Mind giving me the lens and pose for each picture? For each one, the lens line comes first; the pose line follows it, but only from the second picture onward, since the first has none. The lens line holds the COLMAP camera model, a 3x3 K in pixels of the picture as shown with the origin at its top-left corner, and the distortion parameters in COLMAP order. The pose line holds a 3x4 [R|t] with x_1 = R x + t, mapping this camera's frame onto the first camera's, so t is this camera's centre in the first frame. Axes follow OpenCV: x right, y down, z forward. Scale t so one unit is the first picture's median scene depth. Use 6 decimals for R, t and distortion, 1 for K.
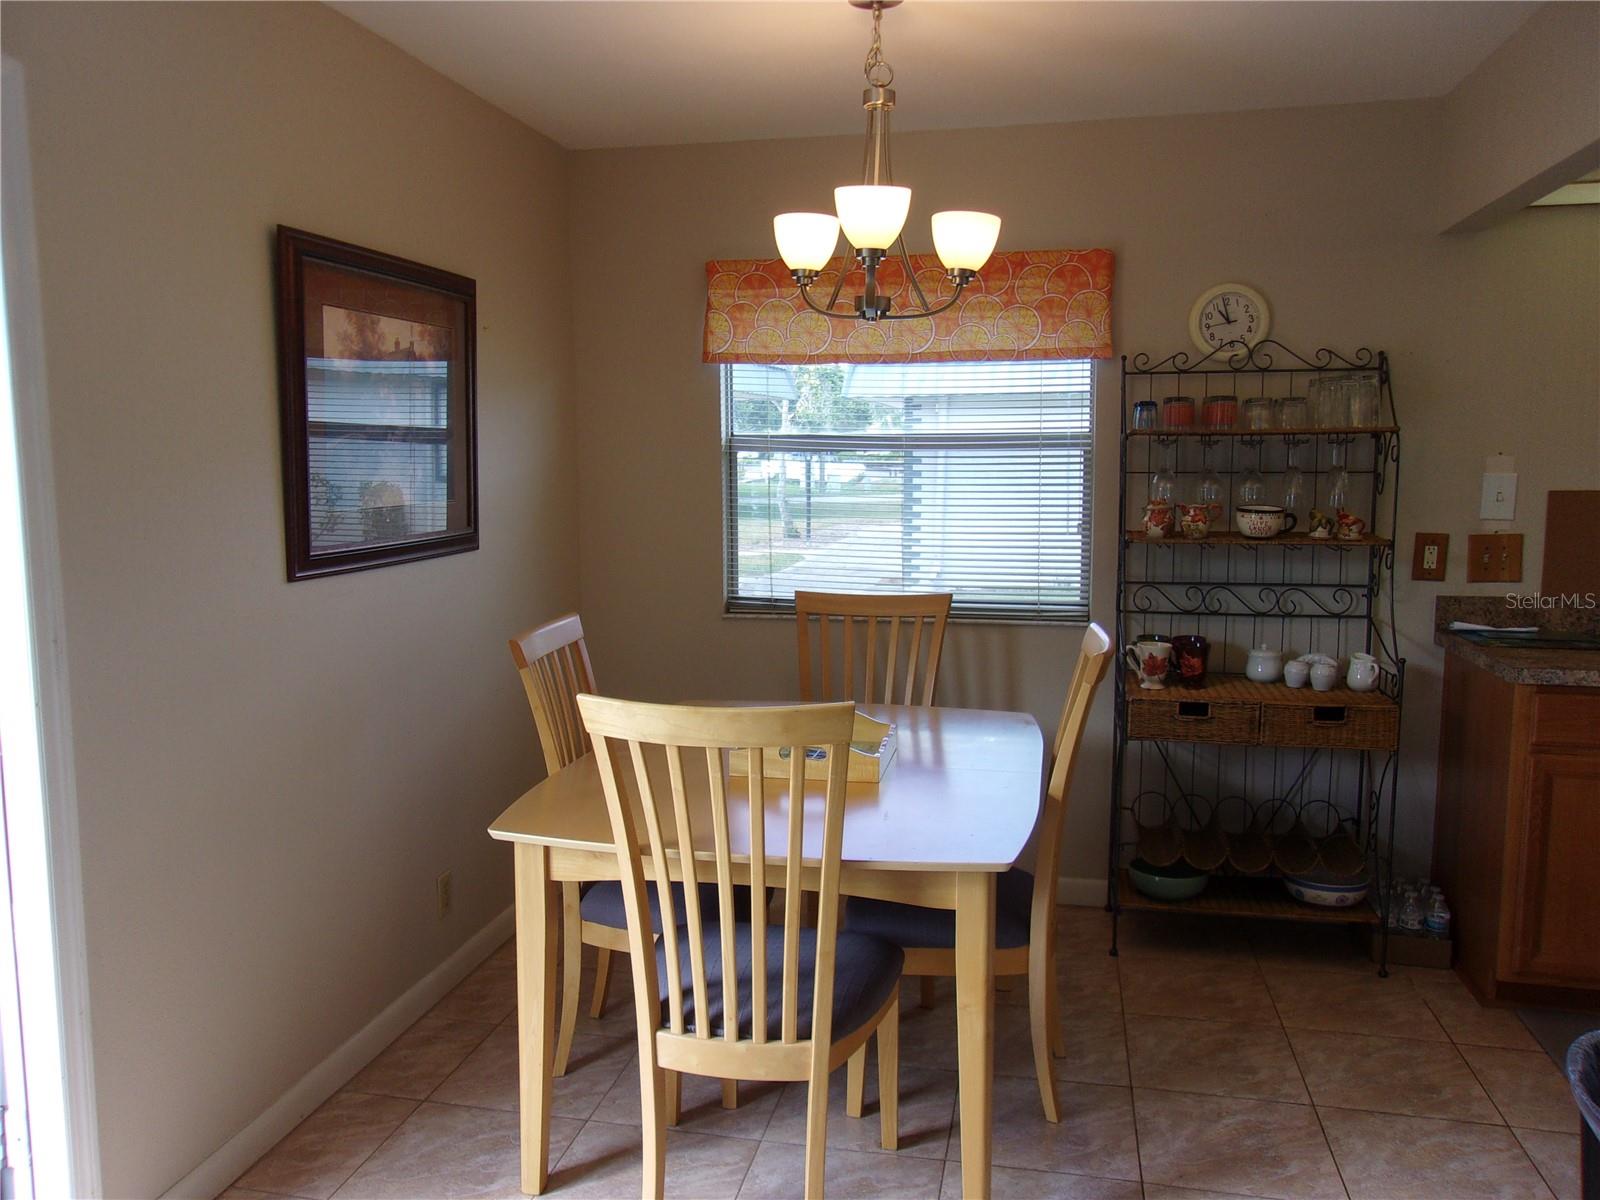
lens RADIAL K [[1251.6, 0, 800.0], [0, 1251.6, 600.0], [0, 0, 1]] dist [-0.000464, 0.001385]
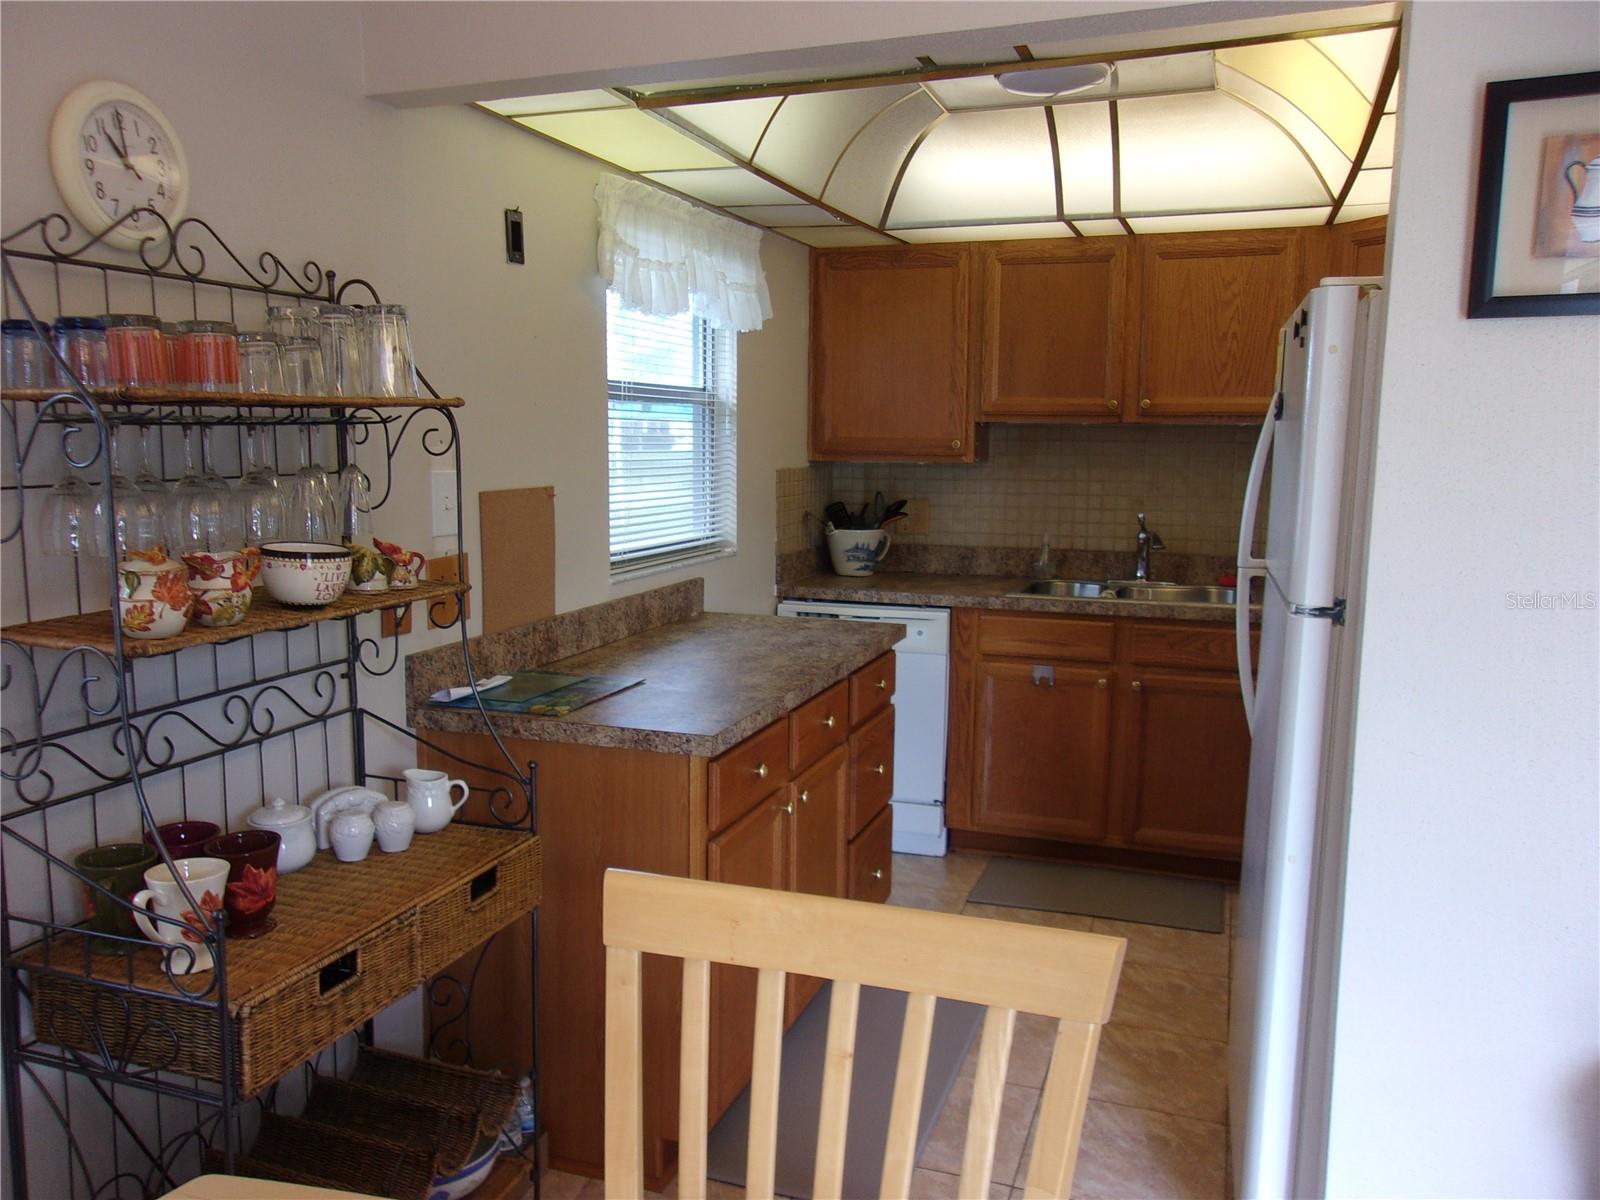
lens RADIAL K [[1251.6, 0, 800.0], [0, 1251.6, 600.0], [0, 0, 1]] dist [-0.000464, 0.001385]
pose [[0.136412, -0.125423, 0.982681, -0.112683], [0.108746, 0.987854, 0.110987, -0.083894], [-0.984666, 0.091722, 0.148394, 0.693191]]
